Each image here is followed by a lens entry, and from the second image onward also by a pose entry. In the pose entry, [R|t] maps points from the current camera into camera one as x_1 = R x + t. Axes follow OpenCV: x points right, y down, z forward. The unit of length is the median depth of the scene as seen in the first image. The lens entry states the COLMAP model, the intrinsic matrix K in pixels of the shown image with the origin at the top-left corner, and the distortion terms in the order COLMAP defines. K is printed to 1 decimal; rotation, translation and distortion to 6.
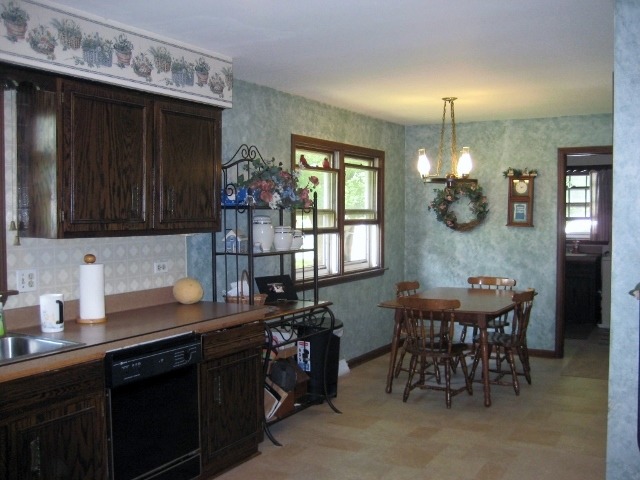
lens RADIAL K [[676.4, 0, 320.0], [0, 676.4, 240.0], [0, 0, 1]] dist [-0.142559, 0.040956]
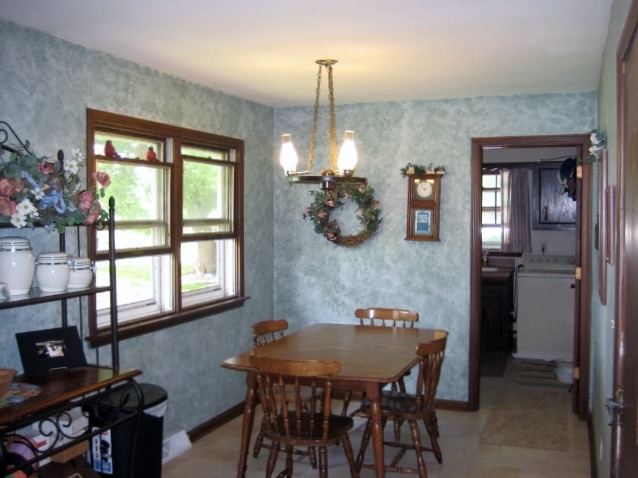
lens RADIAL K [[674.3, 0, 319.0], [0, 674.3, 239.0], [0, 0, 1]] dist [-0.142559, 0.040956]
pose [[0.988309, -0.004945, 0.152382, 0.067323], [0.005041, 0.999987, -0.000244, -0.023006], [-0.152379, 0.001009, 0.988322, 0.267605]]
